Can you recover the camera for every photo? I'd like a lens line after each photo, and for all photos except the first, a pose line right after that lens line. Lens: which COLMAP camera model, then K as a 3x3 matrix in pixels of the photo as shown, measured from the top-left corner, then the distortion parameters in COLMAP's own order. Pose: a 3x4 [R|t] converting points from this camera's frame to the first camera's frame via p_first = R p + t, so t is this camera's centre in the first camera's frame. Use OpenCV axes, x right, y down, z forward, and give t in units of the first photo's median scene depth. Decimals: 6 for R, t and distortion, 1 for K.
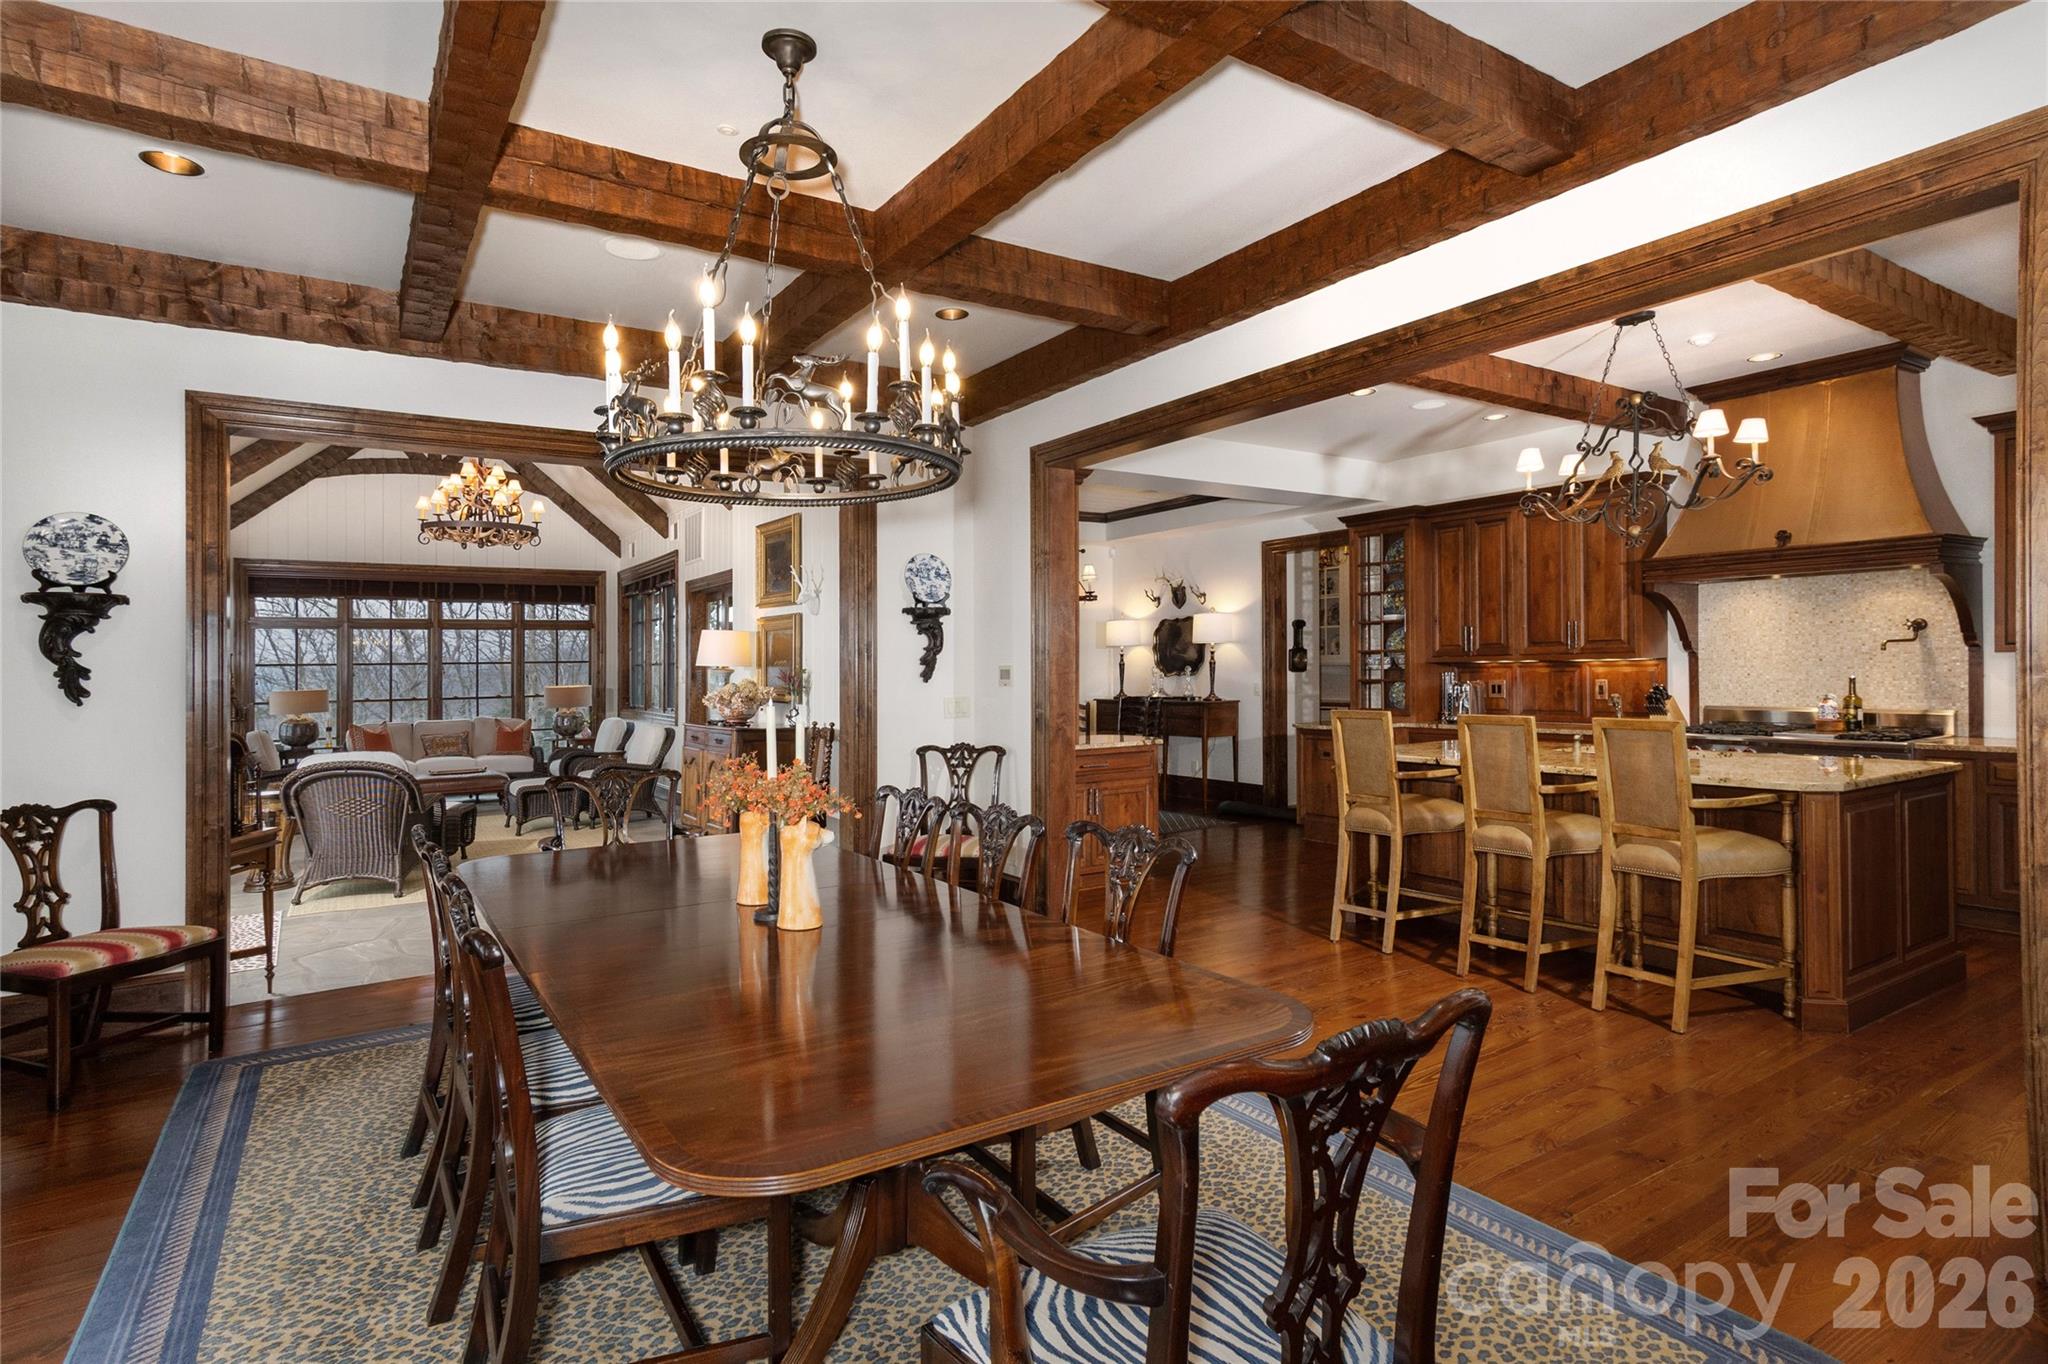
lens RADIAL K [[1064.9, 0, 1032.5], [0, 1064.9, 693.2], [0, 0, 1]] dist [-0.002664, 0.000395]
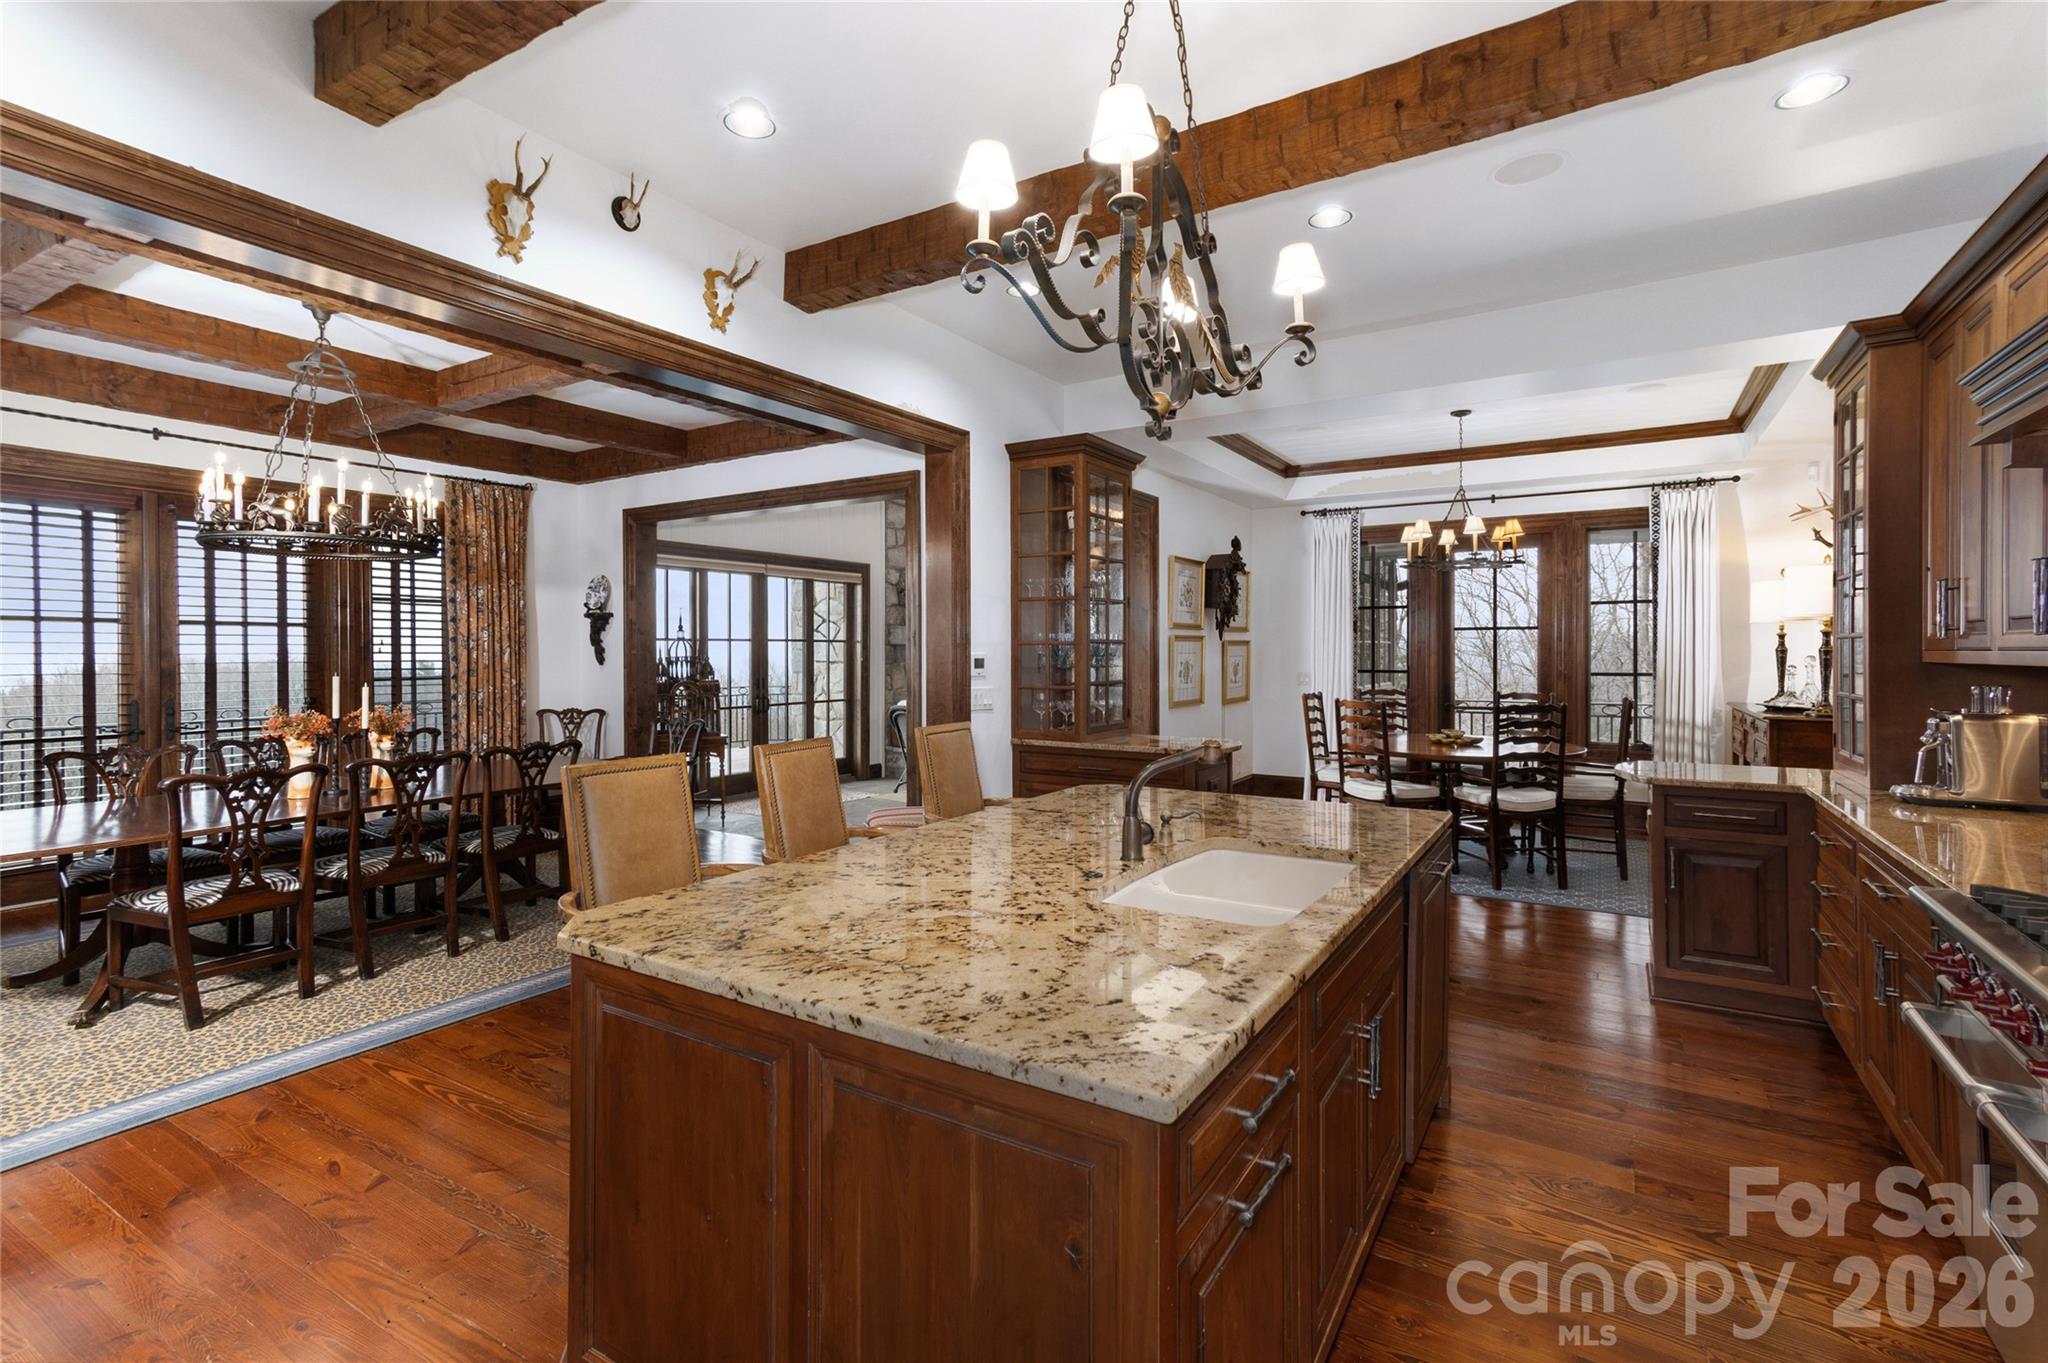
lens RADIAL K [[935.0, 0, 1019.5], [0, 935.0, 662.2], [0, 0, 1]] dist [-0.003519, -0.000375]
pose [[0.436330, 0.040324, -0.898883, 0.519625], [-0.038899, 0.998907, 0.025929, -0.035259], [0.898945, 0.023652, 0.437422, 0.434579]]
